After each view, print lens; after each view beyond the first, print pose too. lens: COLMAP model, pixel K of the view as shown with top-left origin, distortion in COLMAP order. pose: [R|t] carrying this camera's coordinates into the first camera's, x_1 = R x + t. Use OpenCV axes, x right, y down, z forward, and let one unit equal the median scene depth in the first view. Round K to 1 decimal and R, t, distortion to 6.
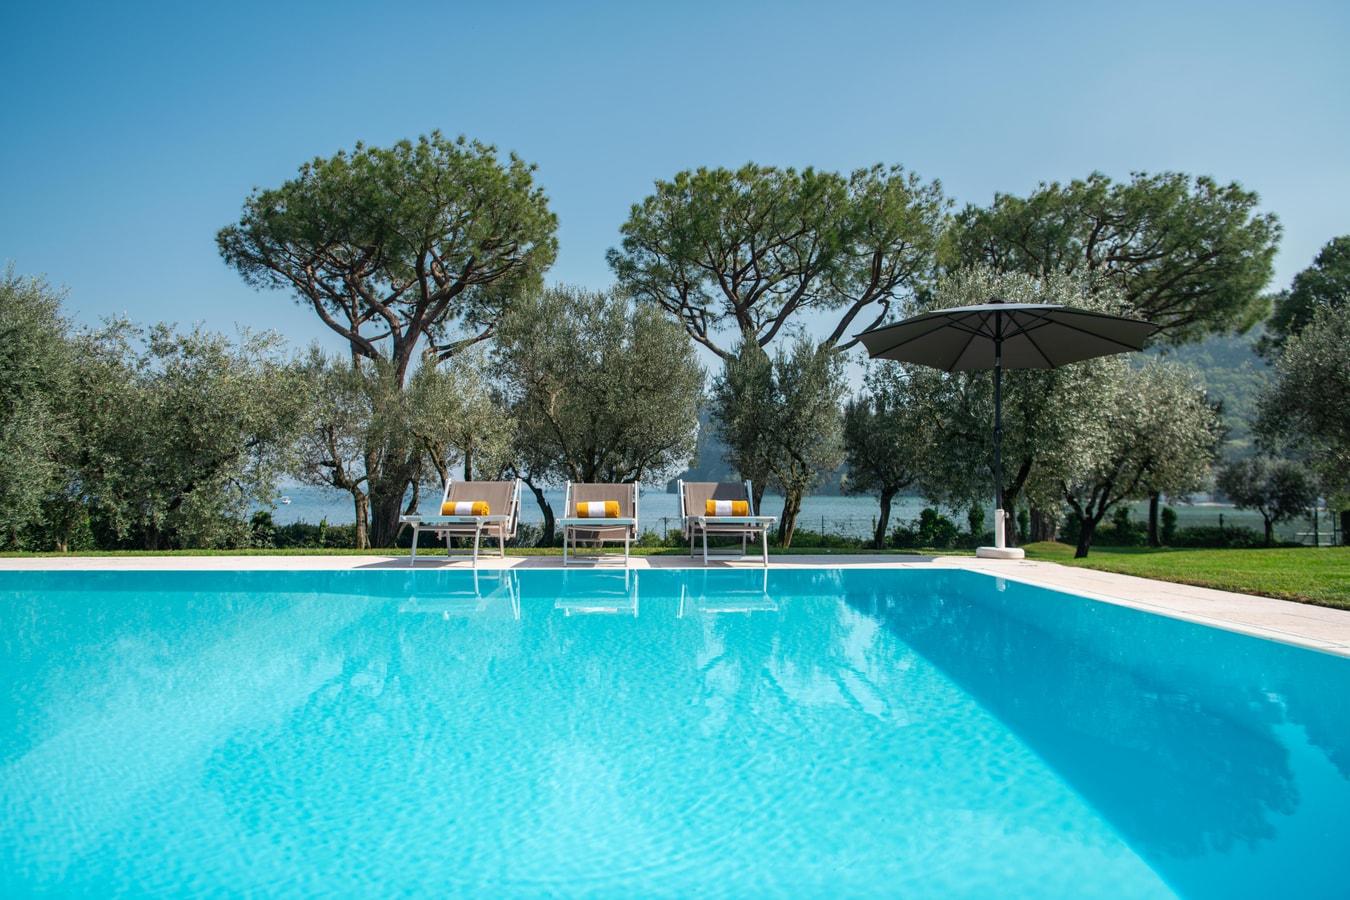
lens RADIAL K [[921.2, 0, 676.0], [0, 921.2, 446.2], [0, 0, 1]] dist [0.010018, -0.002194]
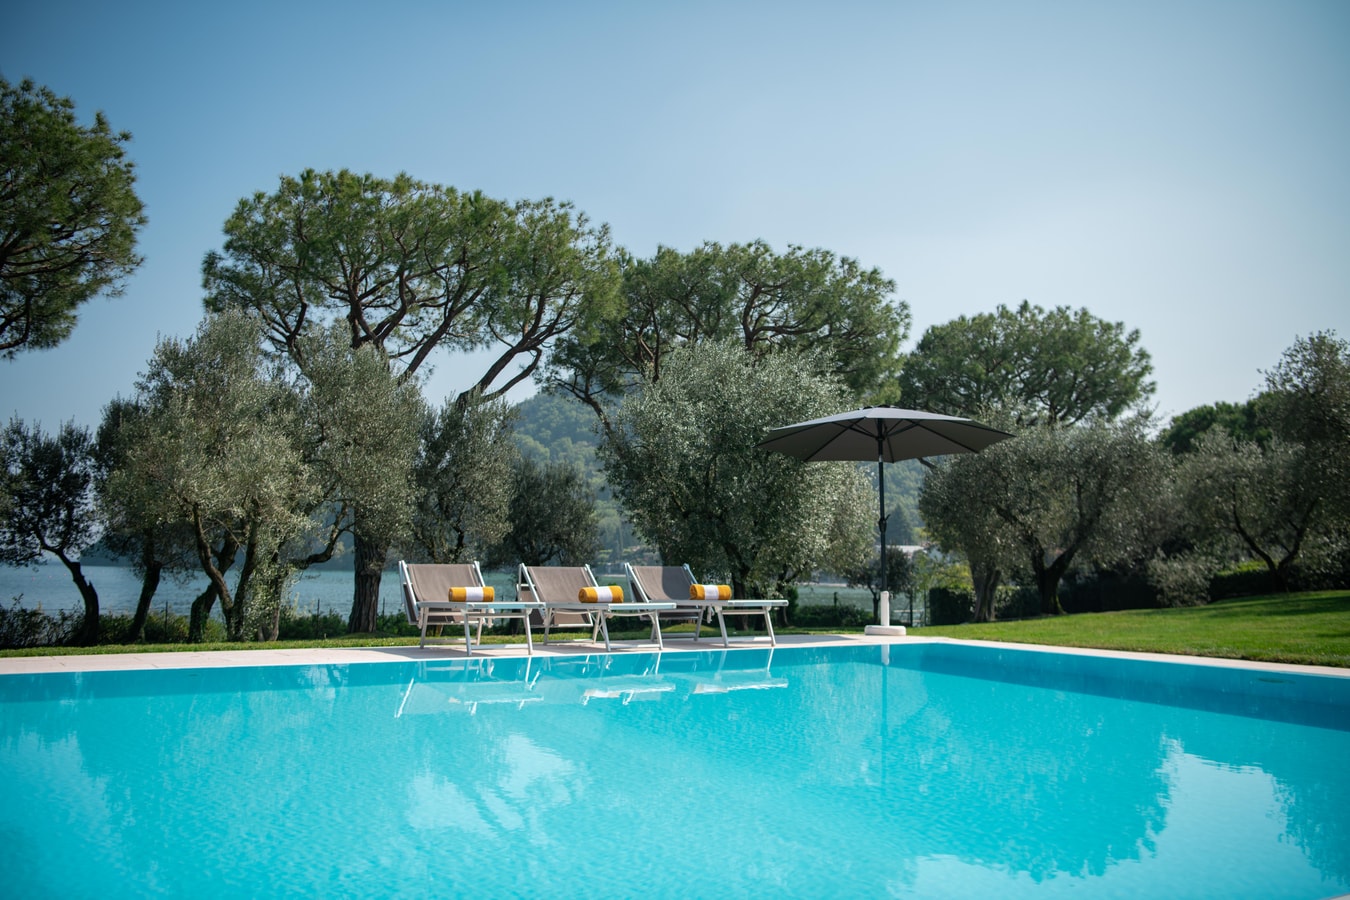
lens RADIAL K [[1175.2, 0, 680.4], [0, 1175.2, 443.7], [0, 0, 1]] dist [-0.010515, 0.019429]
pose [[0.888424, 0.052668, 0.455993, -0.167850], [-0.028436, 0.997802, -0.059846, -0.005752], [-0.458143, 0.040203, 0.887969, -0.050788]]
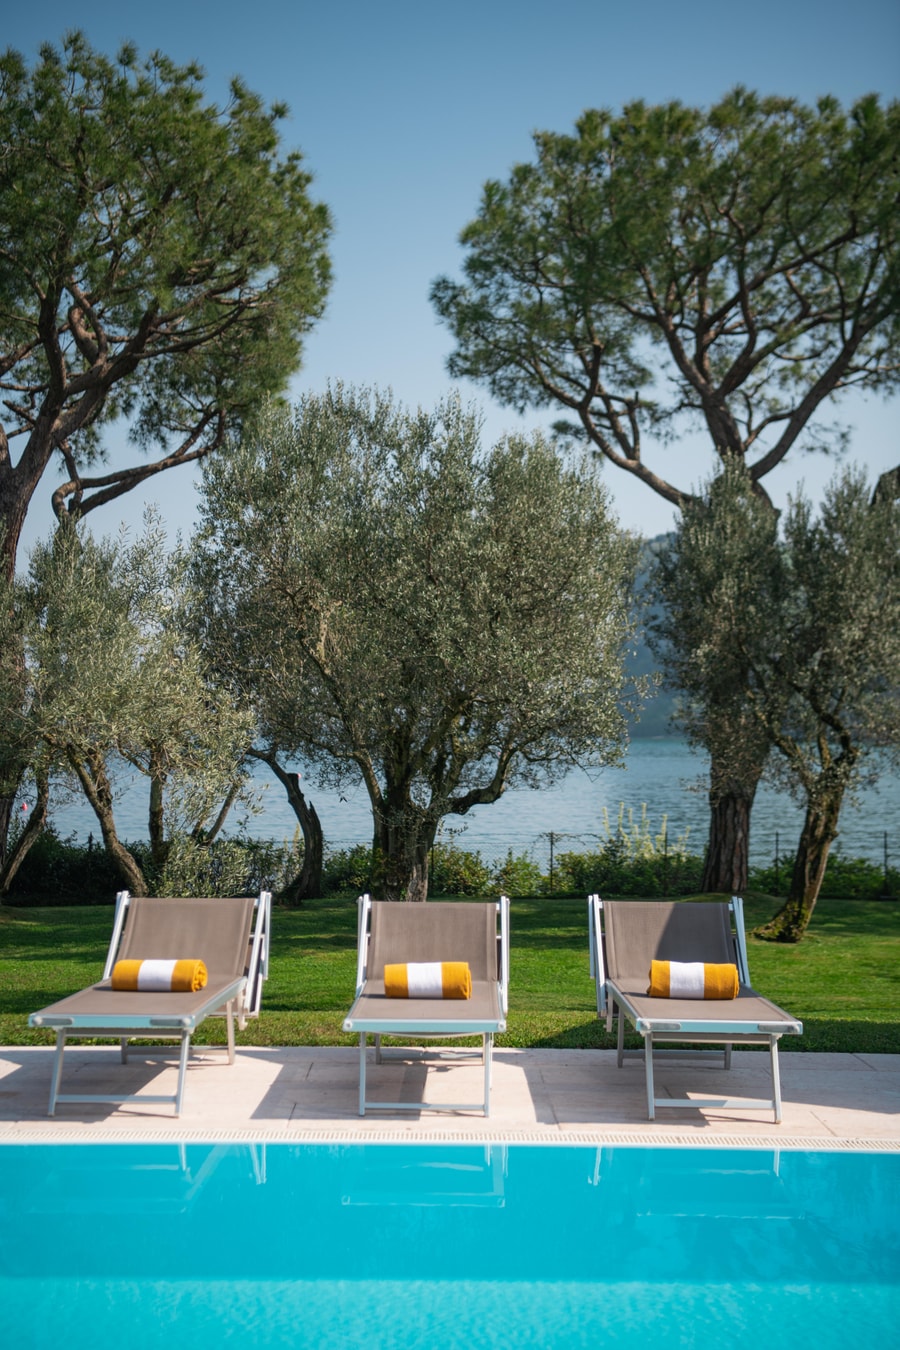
lens RADIAL K [[1909.5, 0, 439.8], [0, 1909.5, 675.5], [0, 0, 1]] dist [0.196869, 0.000000]
pose [[0.997694, 0.003237, -0.067800, -0.002649], [-0.001661, 0.999727, 0.023289, -0.032465], [0.067857, -0.023123, 0.997427, -0.003467]]
